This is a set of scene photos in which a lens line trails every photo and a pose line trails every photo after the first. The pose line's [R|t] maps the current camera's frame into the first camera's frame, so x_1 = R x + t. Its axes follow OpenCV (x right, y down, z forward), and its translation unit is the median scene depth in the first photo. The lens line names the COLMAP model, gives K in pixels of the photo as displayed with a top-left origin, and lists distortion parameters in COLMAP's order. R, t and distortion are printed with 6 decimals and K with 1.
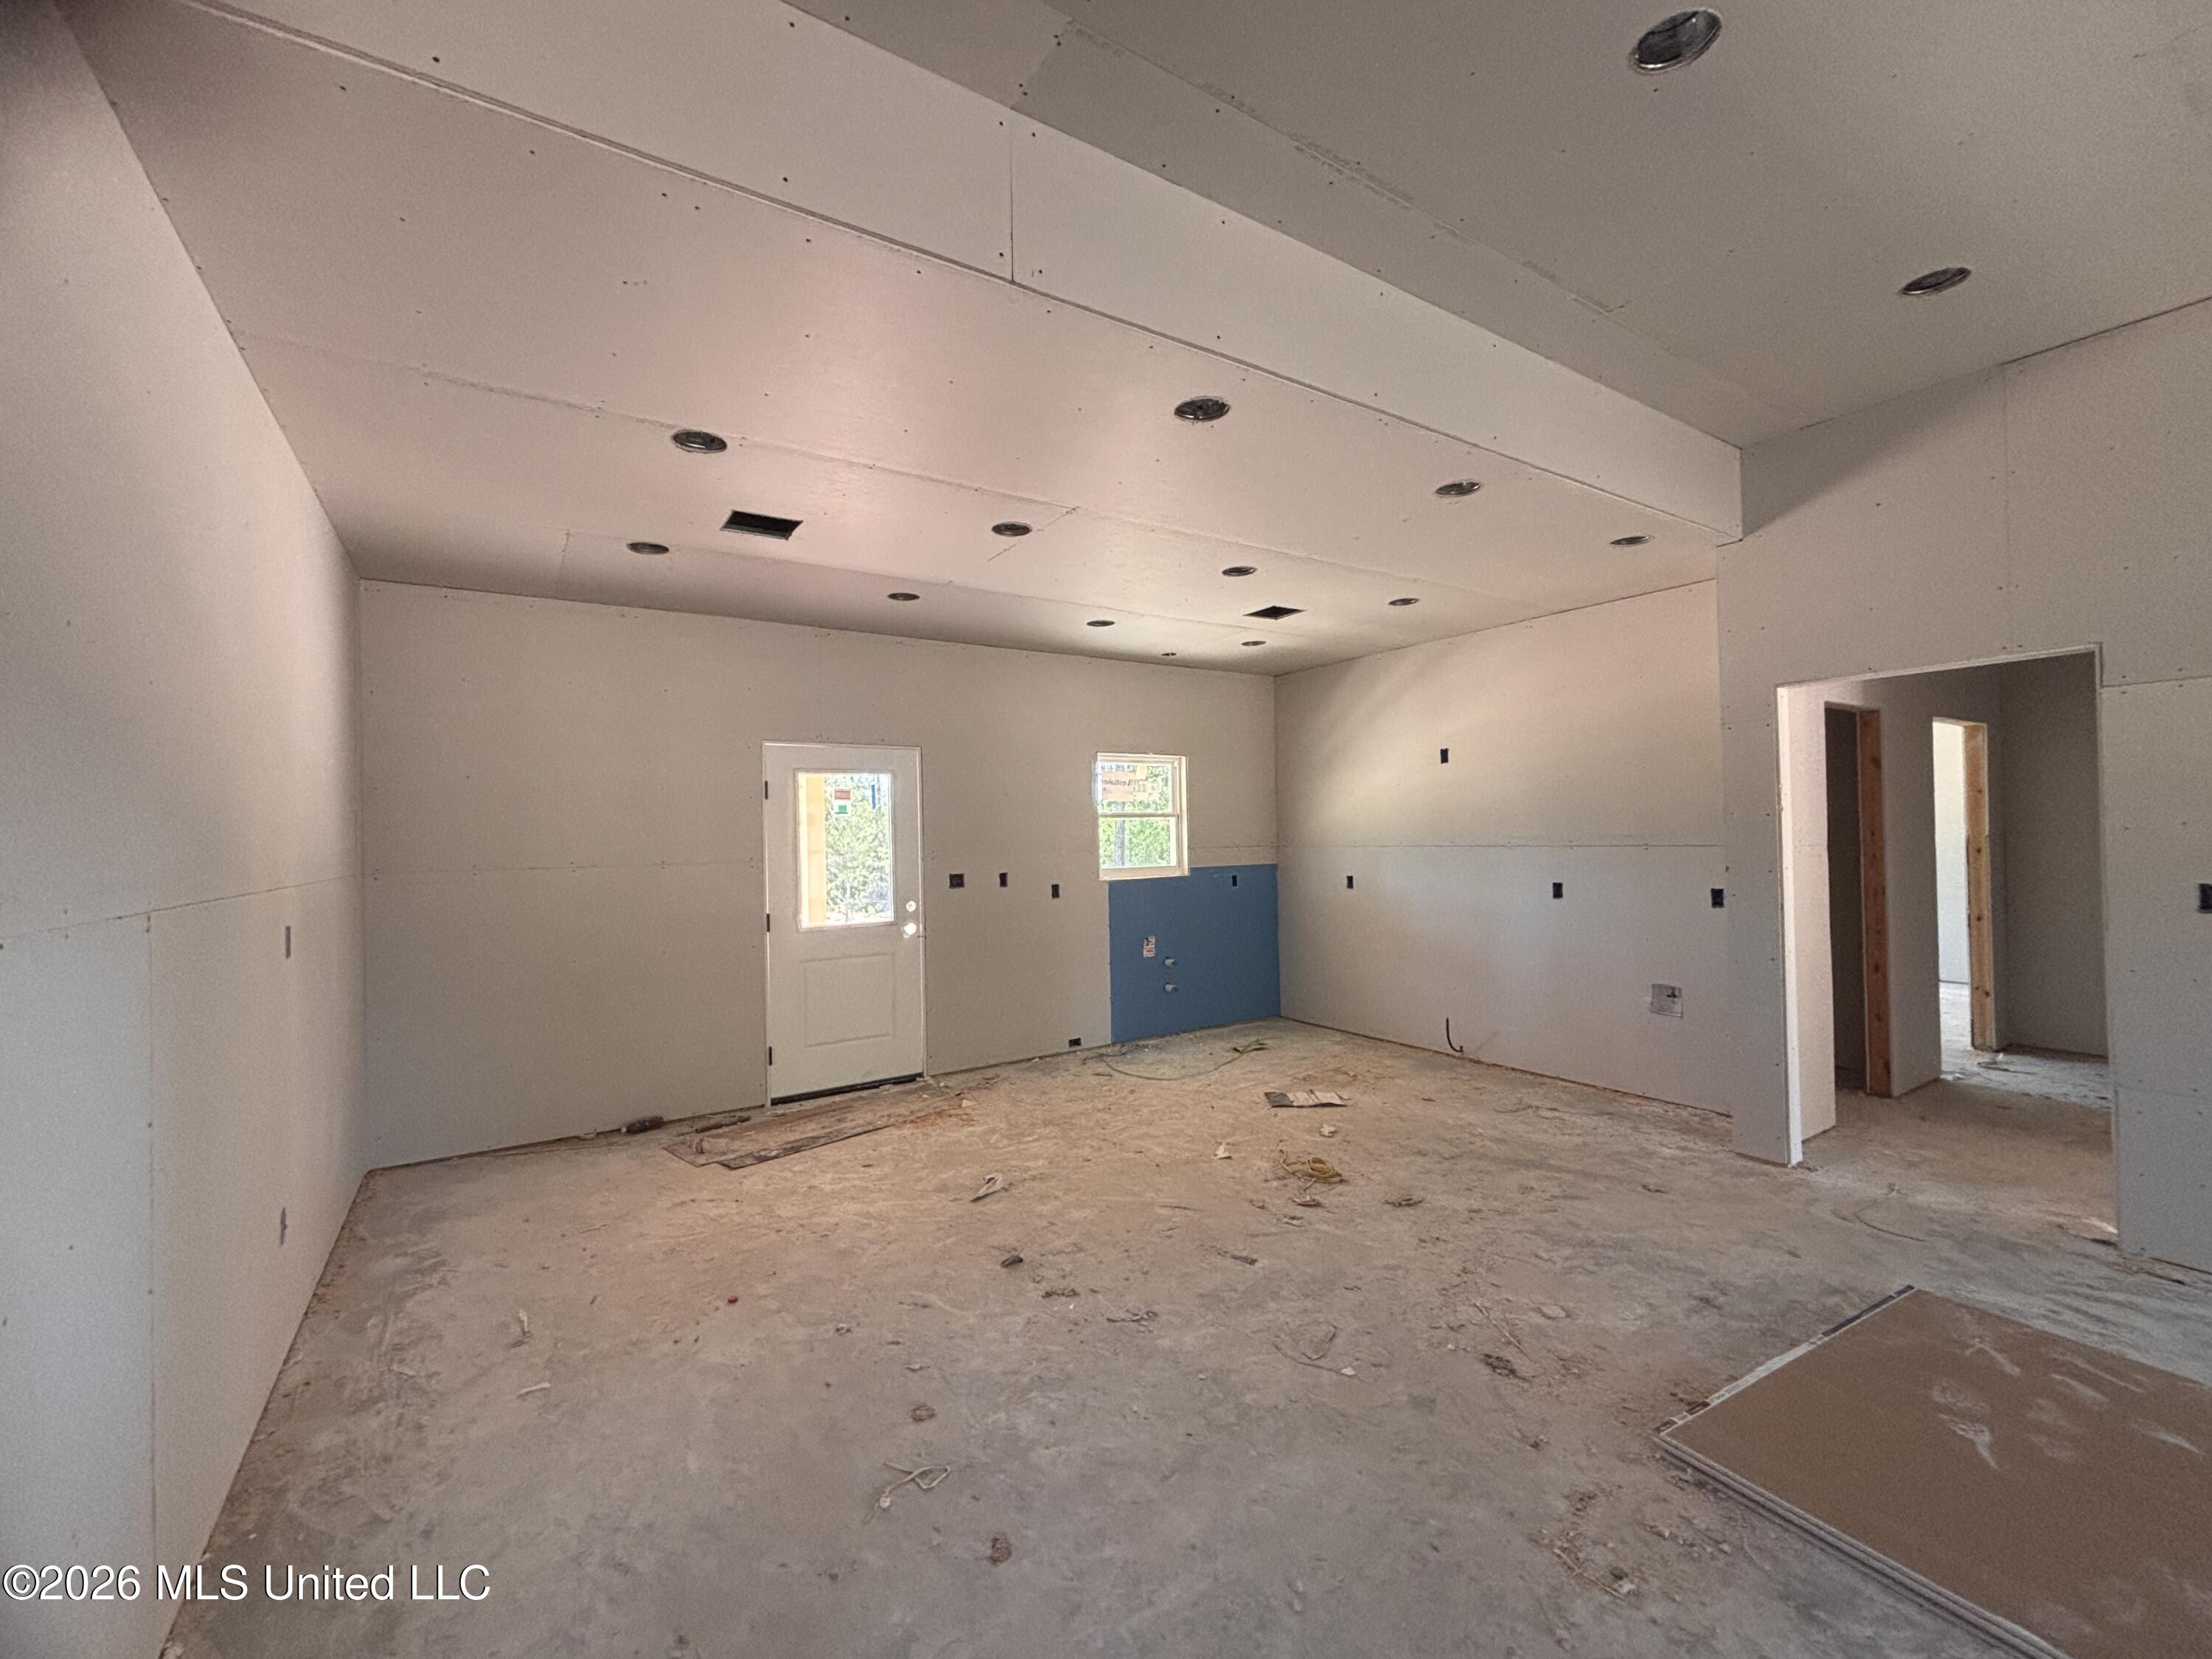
lens RADIAL K [[910.6, 0, 1106.0], [0, 910.6, 829.5], [0, 0, 1]] dist [-0.003295, -0.000215]
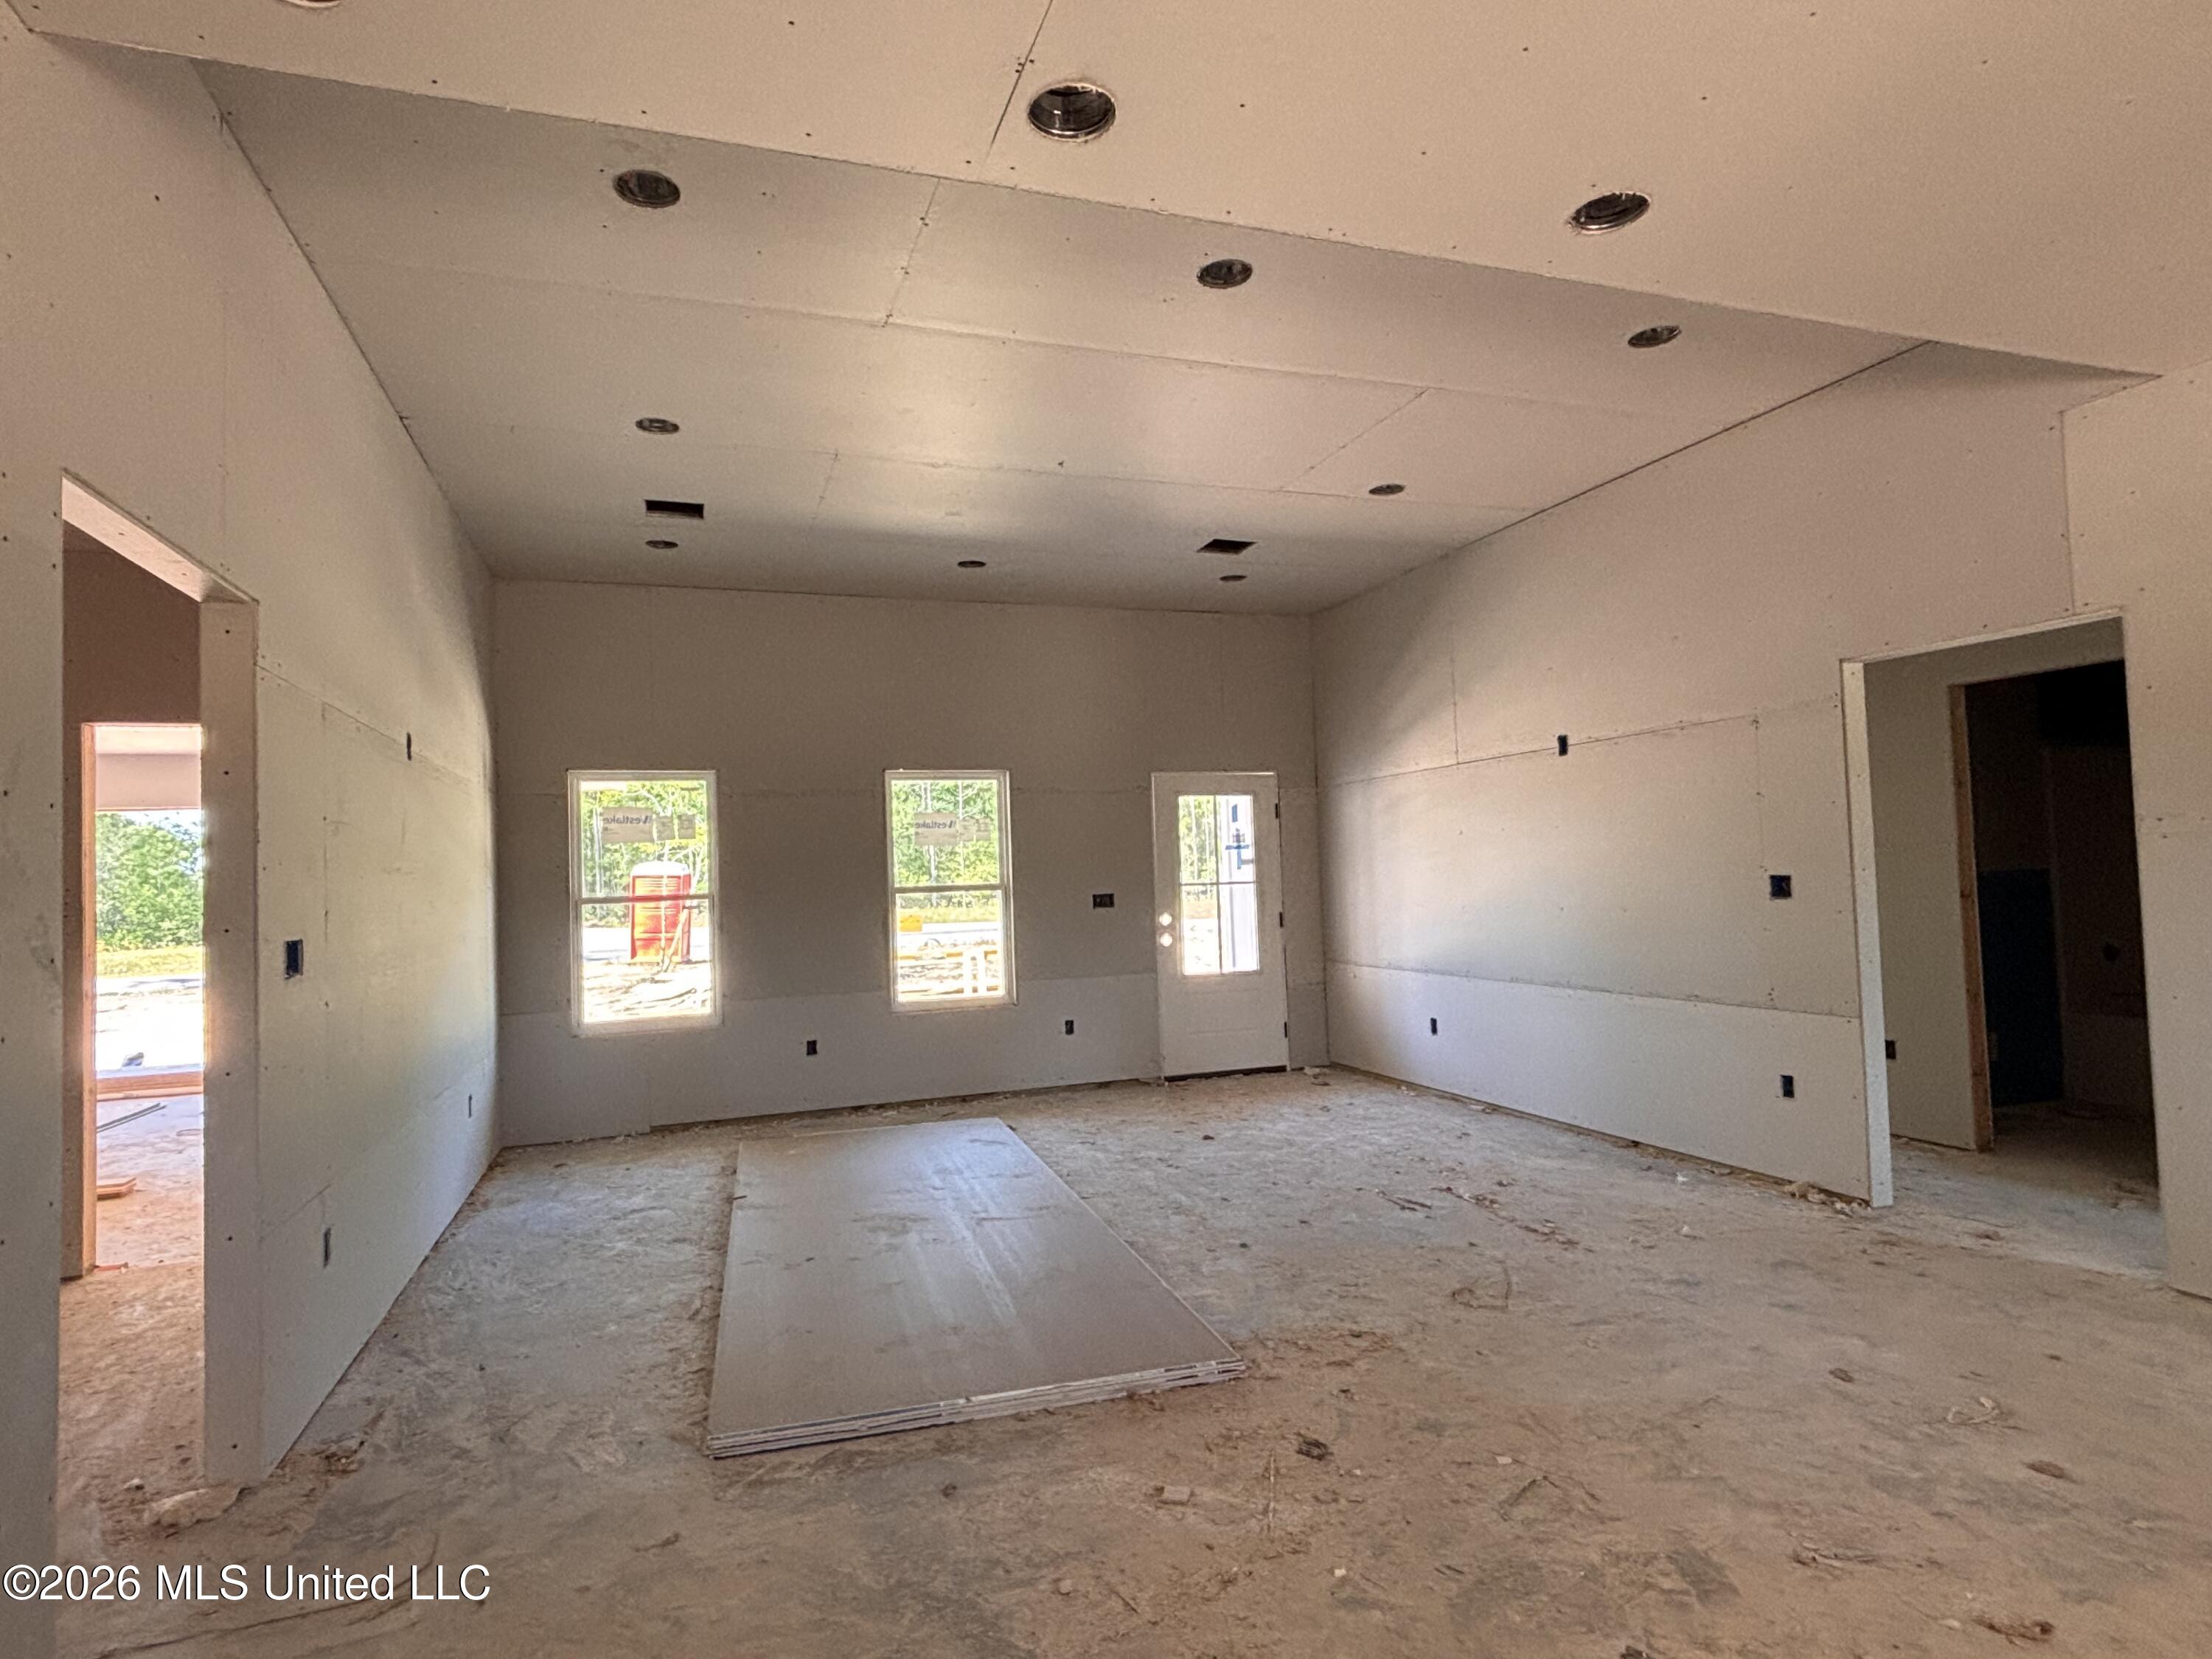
lens RADIAL K [[1215.0, 0, 1106.0], [0, 1215.0, 829.5], [0, 0, 1]] dist [-0.002788, -0.000922]
pose [[-0.970384, 0.062384, 0.233375, 0.291981], [0.051239, 0.997251, -0.053522, 0.059165], [-0.236073, -0.039979, -0.970913, 1.968582]]
